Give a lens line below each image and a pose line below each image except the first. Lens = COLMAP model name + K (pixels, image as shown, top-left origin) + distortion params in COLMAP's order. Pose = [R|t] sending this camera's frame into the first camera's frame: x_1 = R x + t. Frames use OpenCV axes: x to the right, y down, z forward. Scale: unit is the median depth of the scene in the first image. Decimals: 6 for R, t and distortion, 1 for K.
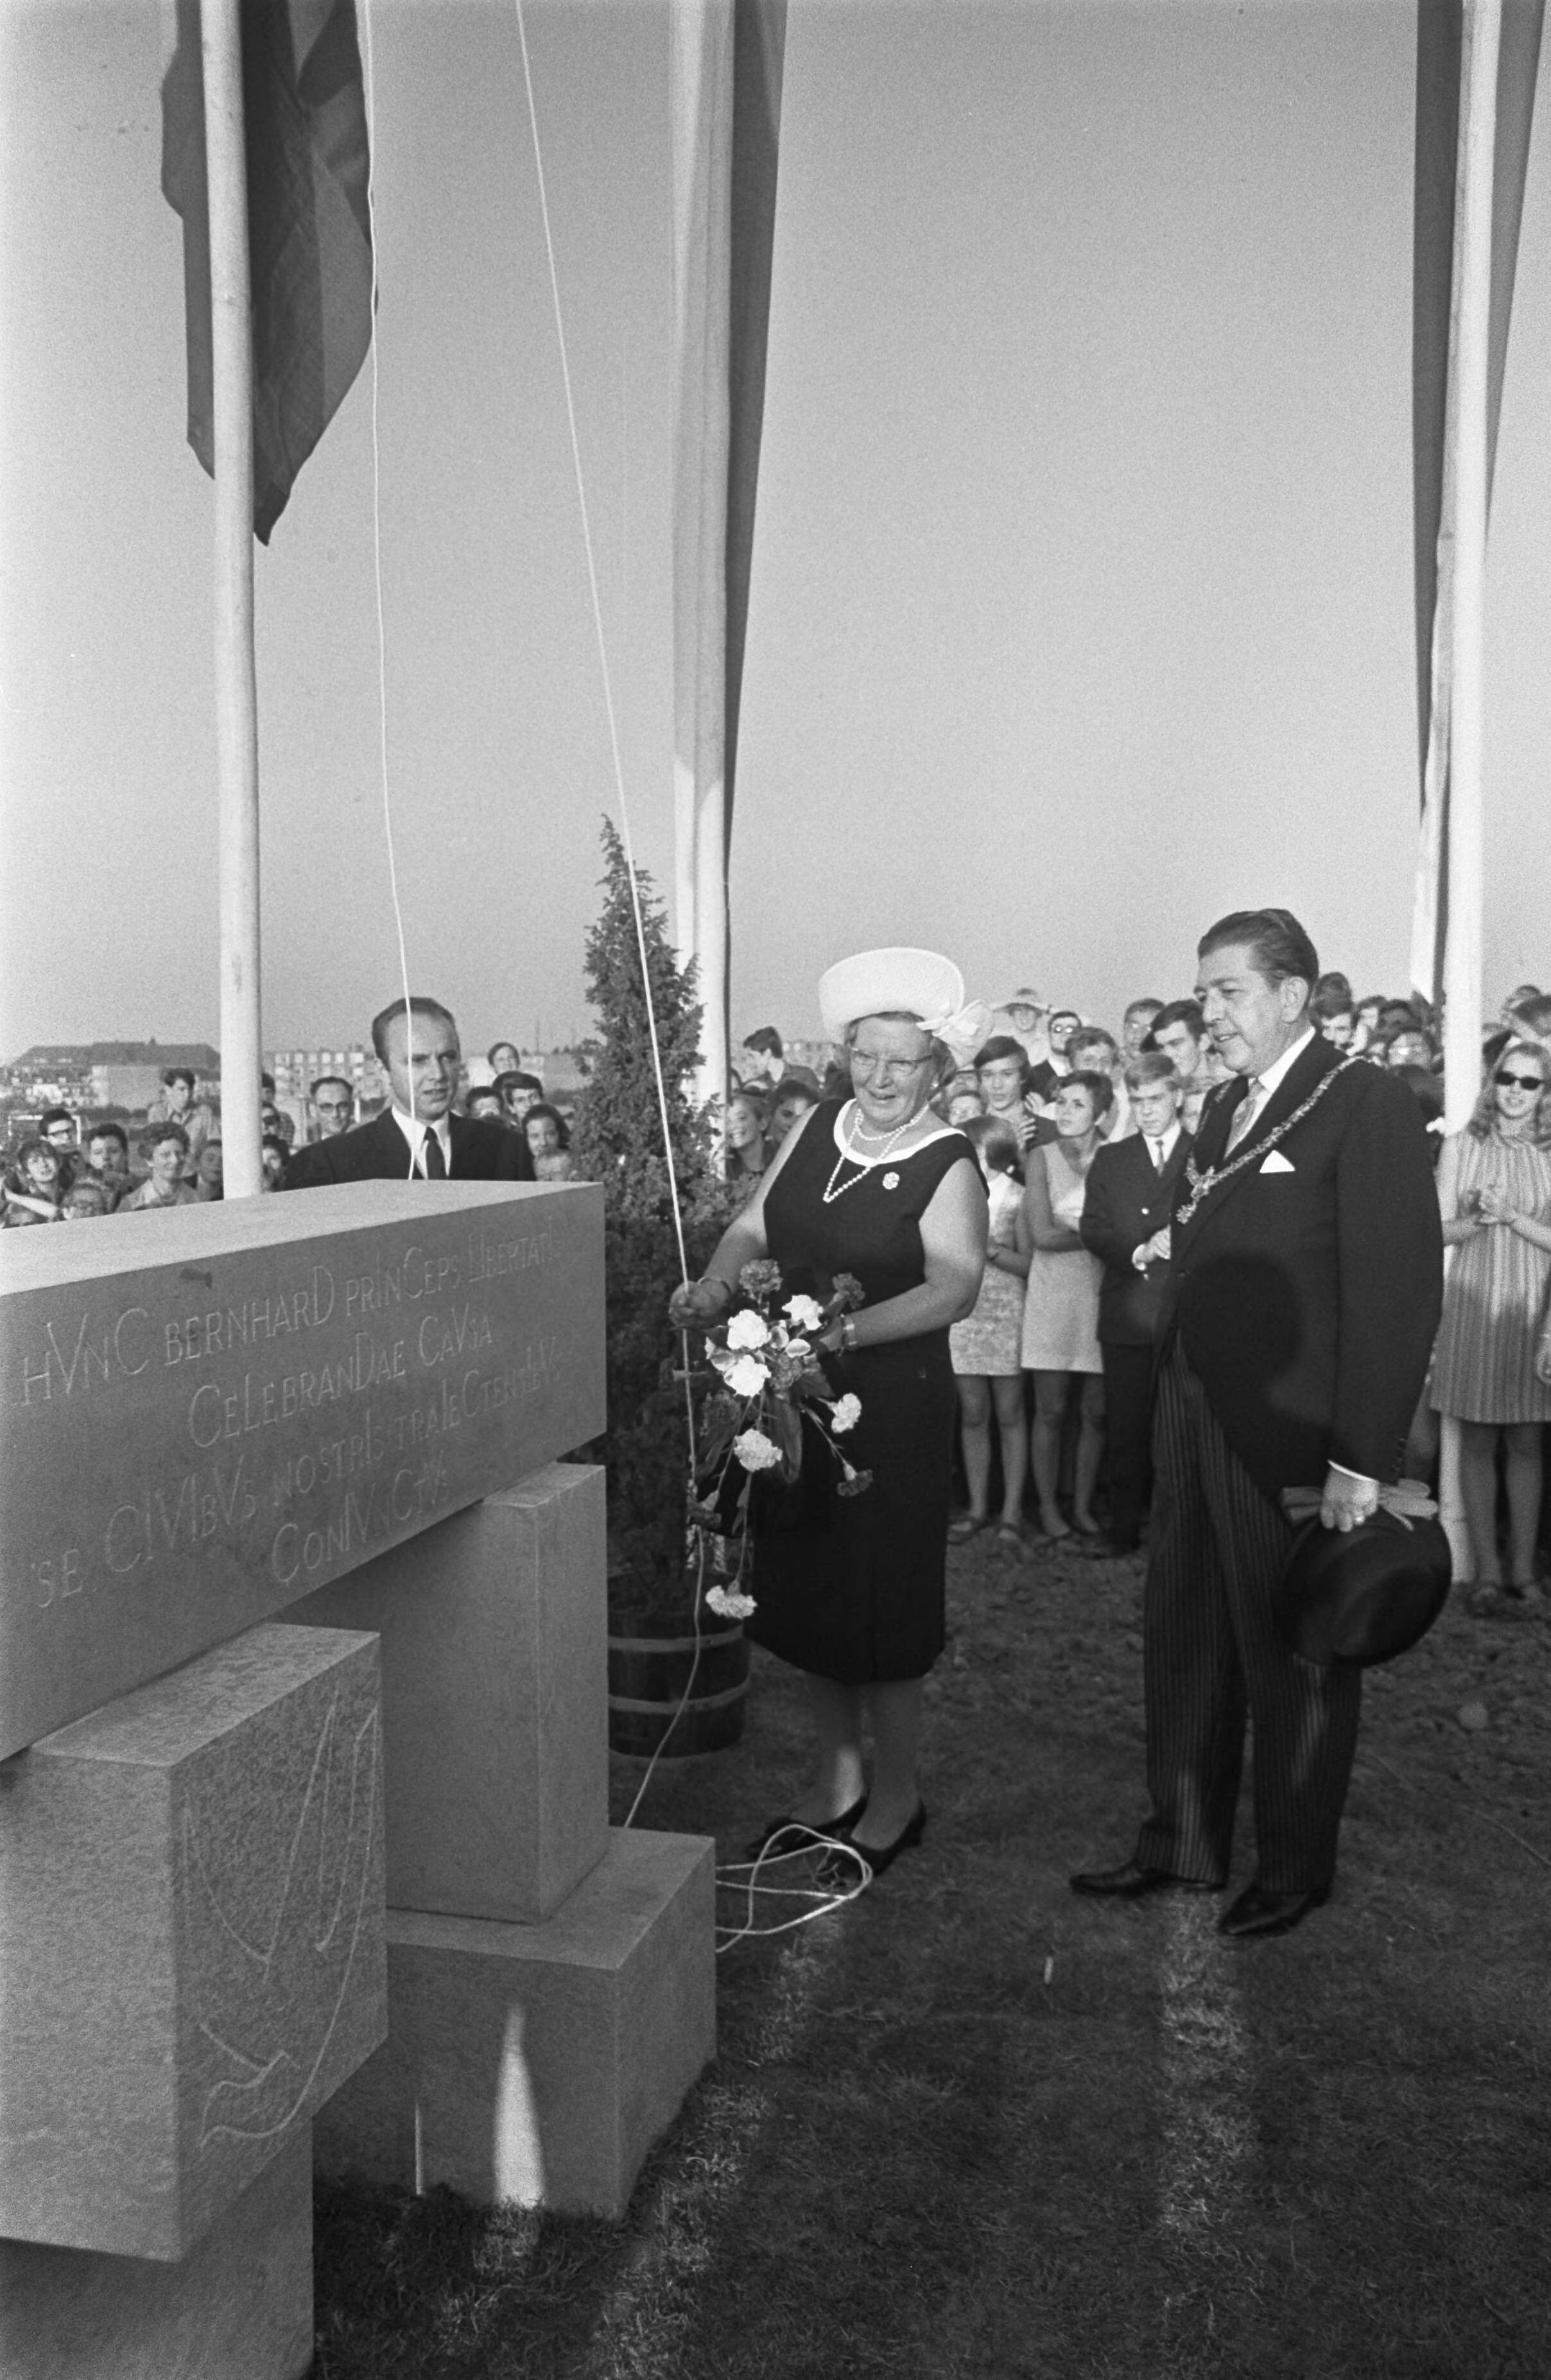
lens RADIAL K [[1897.6, 0, 829.4], [0, 1897.6, 1197.7], [0, 0, 1]] dist [-0.069662, 0.144222]
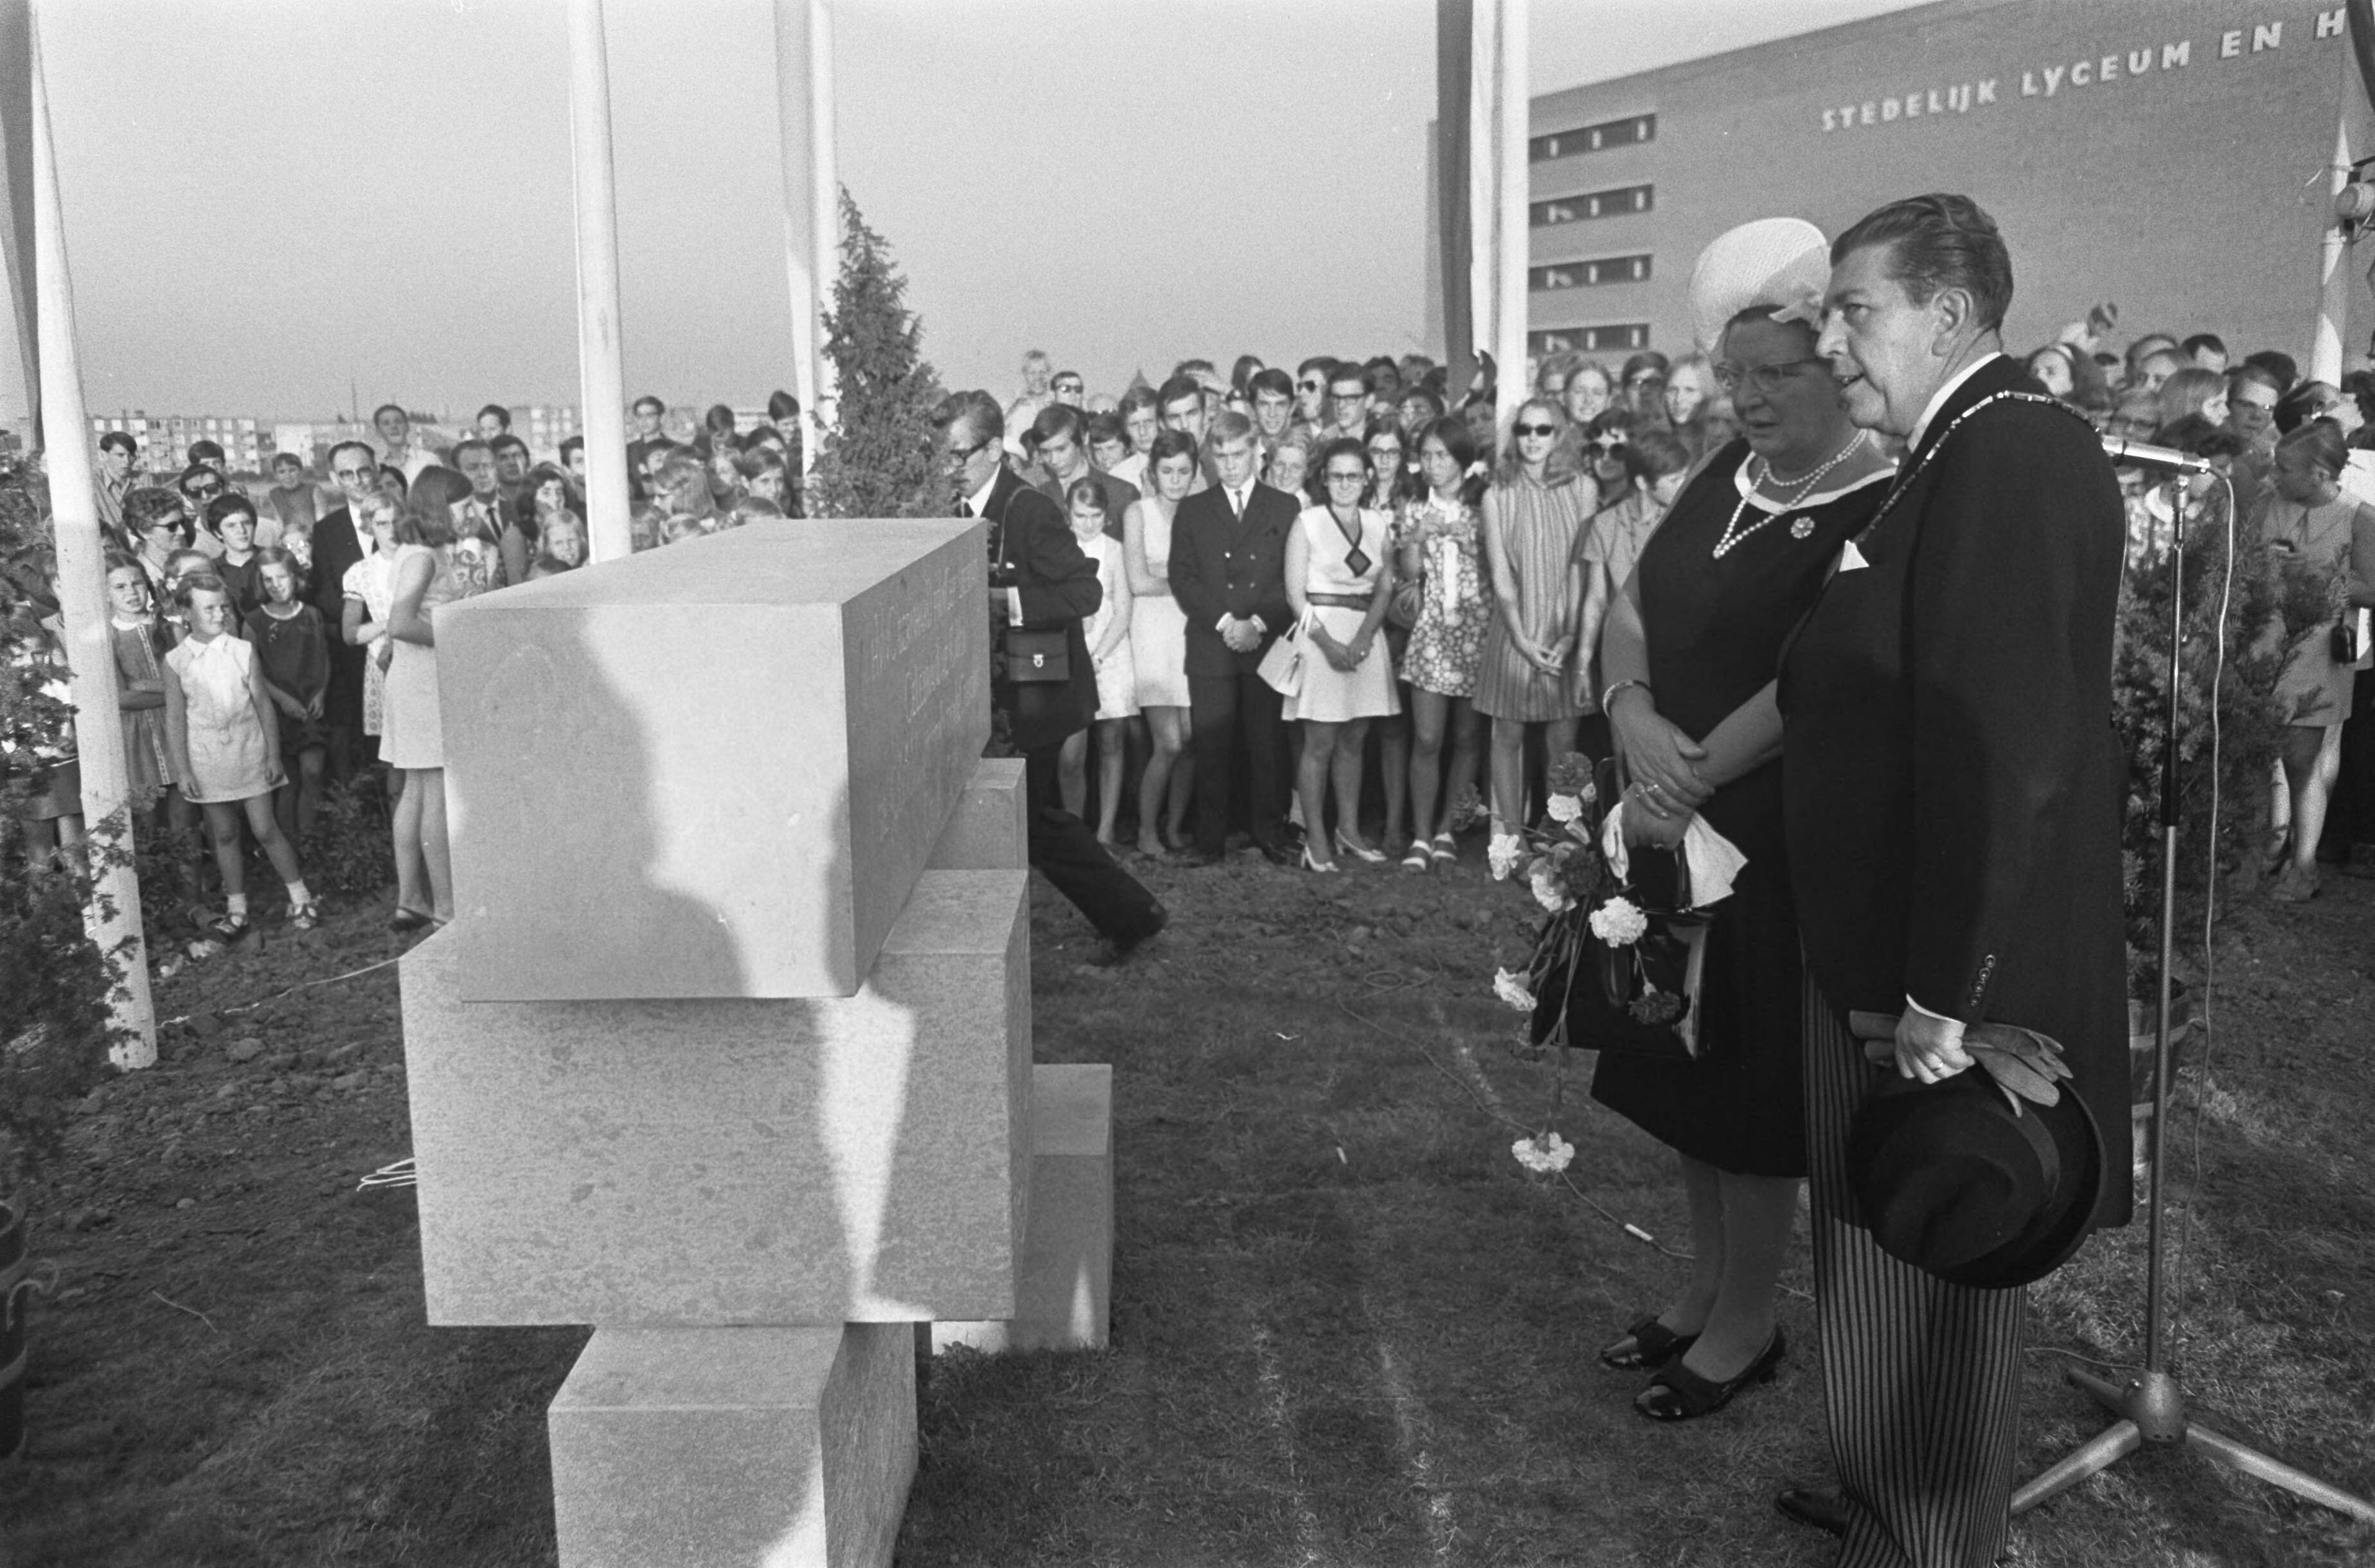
lens RADIAL K [[1879.6, 0, 1187.5], [0, 1879.6, 784.0], [0, 0, 1]] dist [0.001303, 0.002574]
pose [[0.966131, -0.054800, 0.252167, -0.293563], [0.025373, 0.992629, 0.118504, 0.019292], [-0.256803, -0.108092, 0.960400, -0.142176]]
